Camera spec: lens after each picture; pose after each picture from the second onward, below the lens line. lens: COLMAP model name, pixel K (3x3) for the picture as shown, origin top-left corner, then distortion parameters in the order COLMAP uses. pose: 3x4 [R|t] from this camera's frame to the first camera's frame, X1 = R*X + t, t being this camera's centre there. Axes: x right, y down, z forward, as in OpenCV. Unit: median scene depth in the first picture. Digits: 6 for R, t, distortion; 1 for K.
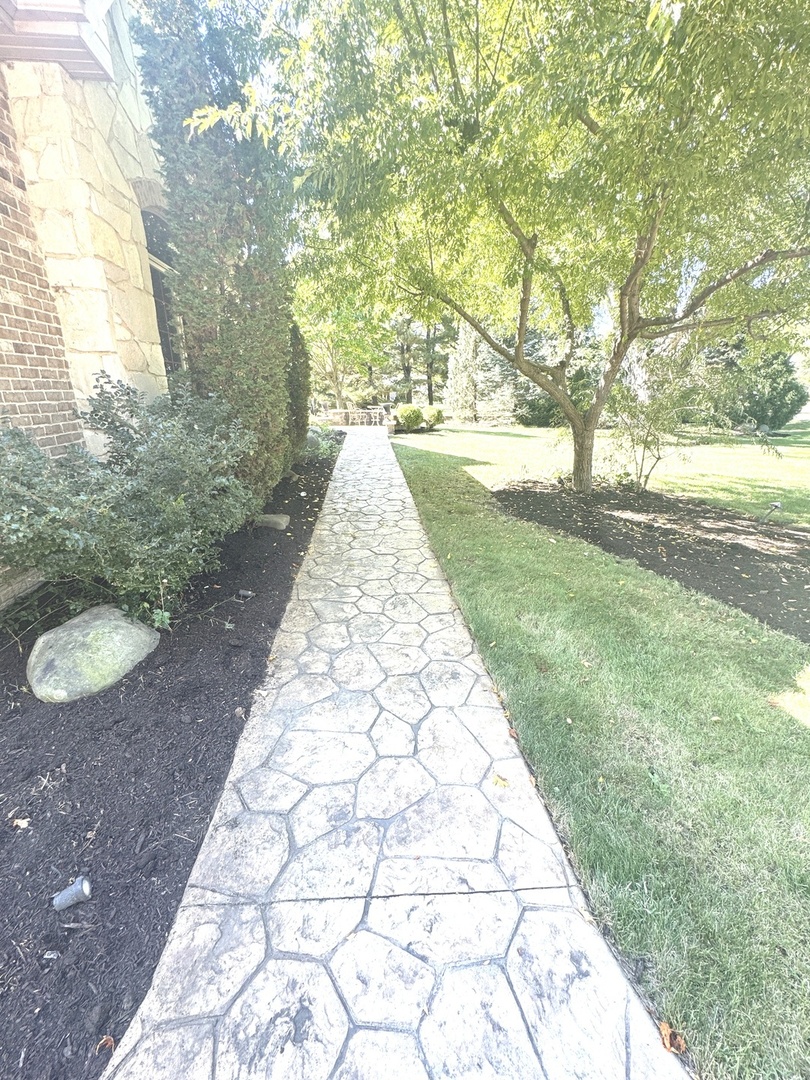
lens RADIAL K [[431.7, 0, 405.0], [0, 431.7, 540.0], [0, 0, 1]] dist [-0.001288, 0.000334]
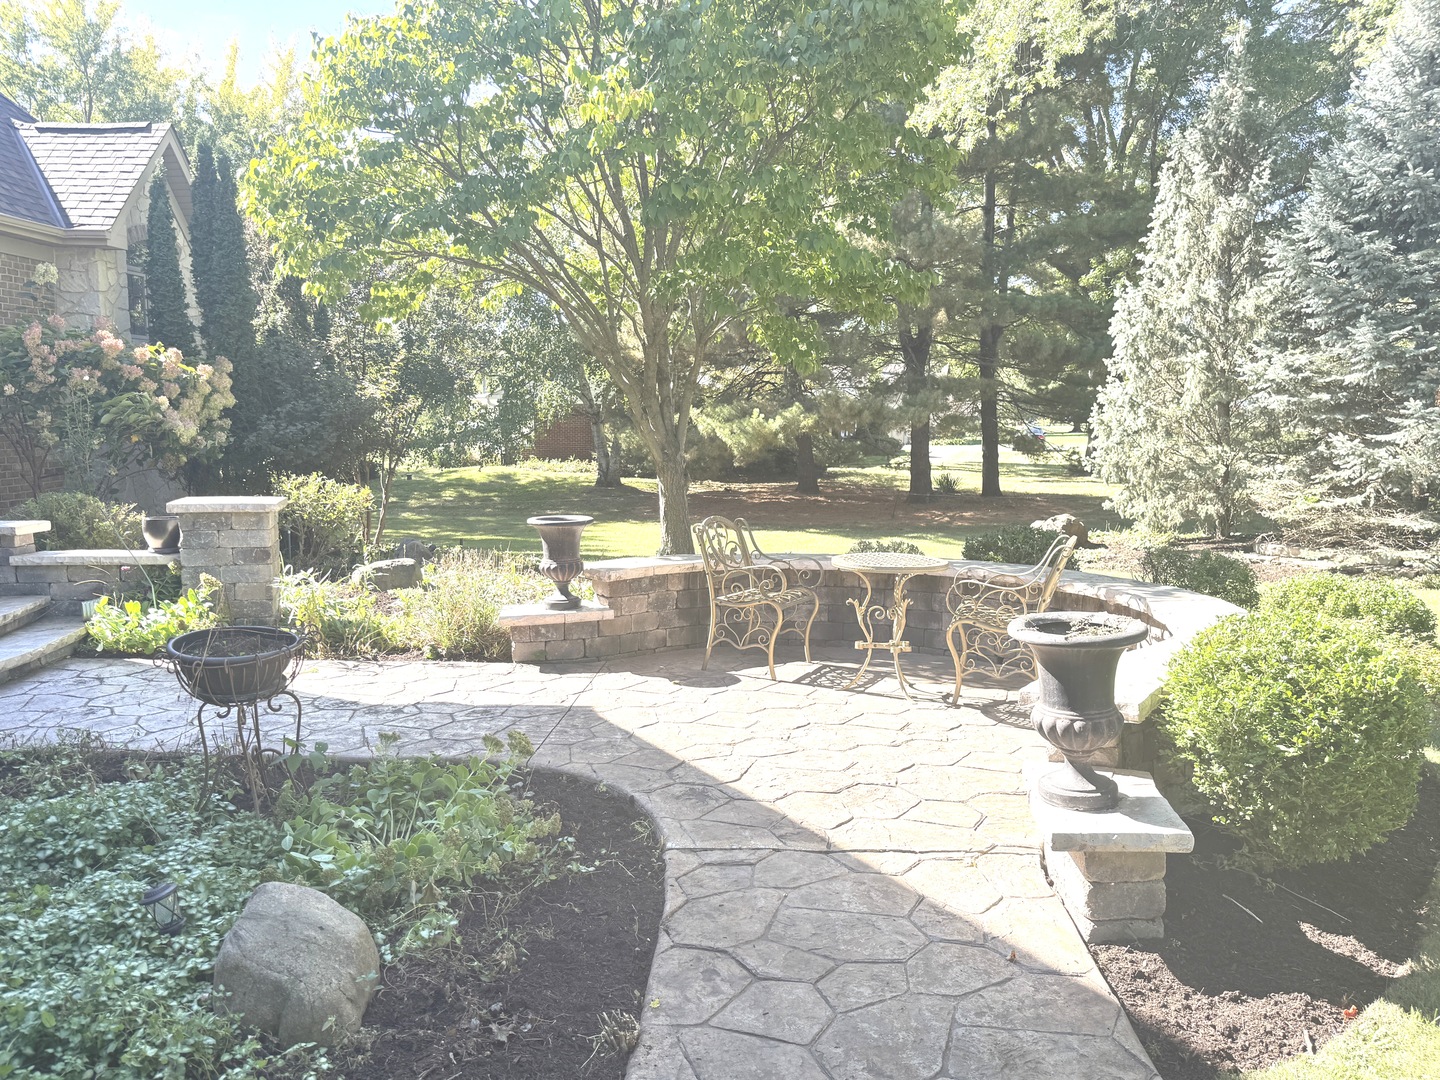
lens RADIAL K [[1098.6, 0, 720.0], [0, 1098.6, 540.0], [0, 0, 1]] dist [0.131025, -0.186828]
pose [[0.991984, 0.021927, -0.124446, -0.171932], [-0.047602, 0.977122, -0.207282, -0.529971], [0.117054, 0.211544, 0.970334, 1.420856]]
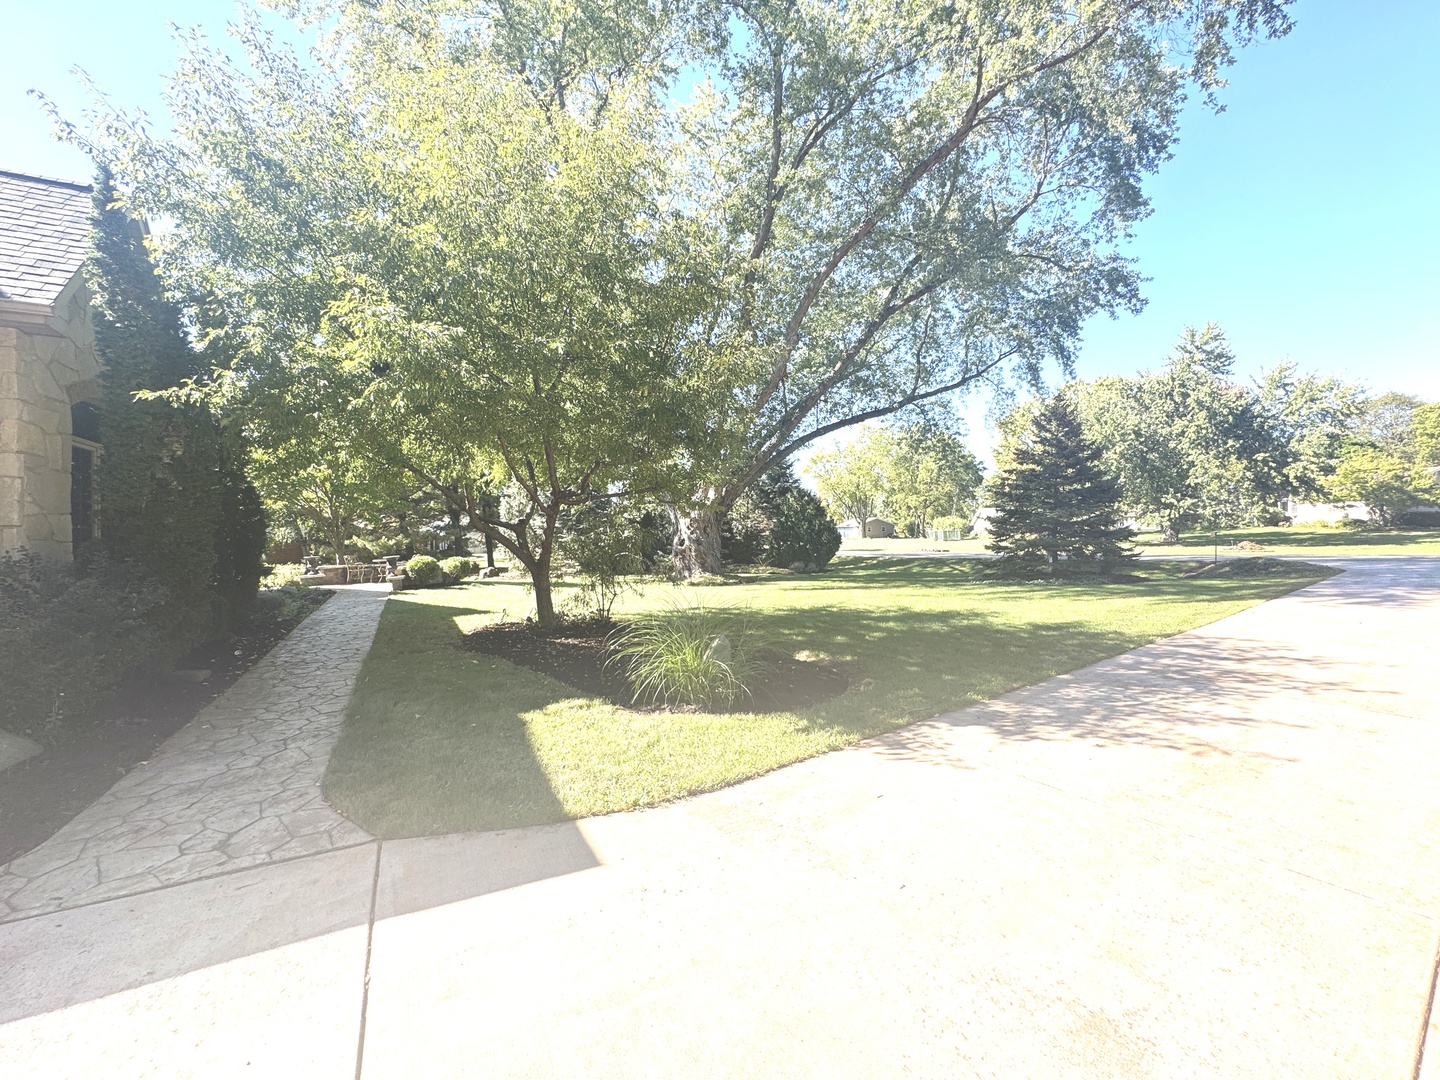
lens RADIAL K [[575.6, 0, 720.0], [0, 575.6, 540.0], [0, 0, 1]] dist [-0.001288, 0.000334]
pose [[0.921387, -0.022552, 0.387992, 0.238245], [0.143906, 0.947154, -0.286690, 0.163461], [-0.361023, 0.319987, 0.875940, -0.537715]]
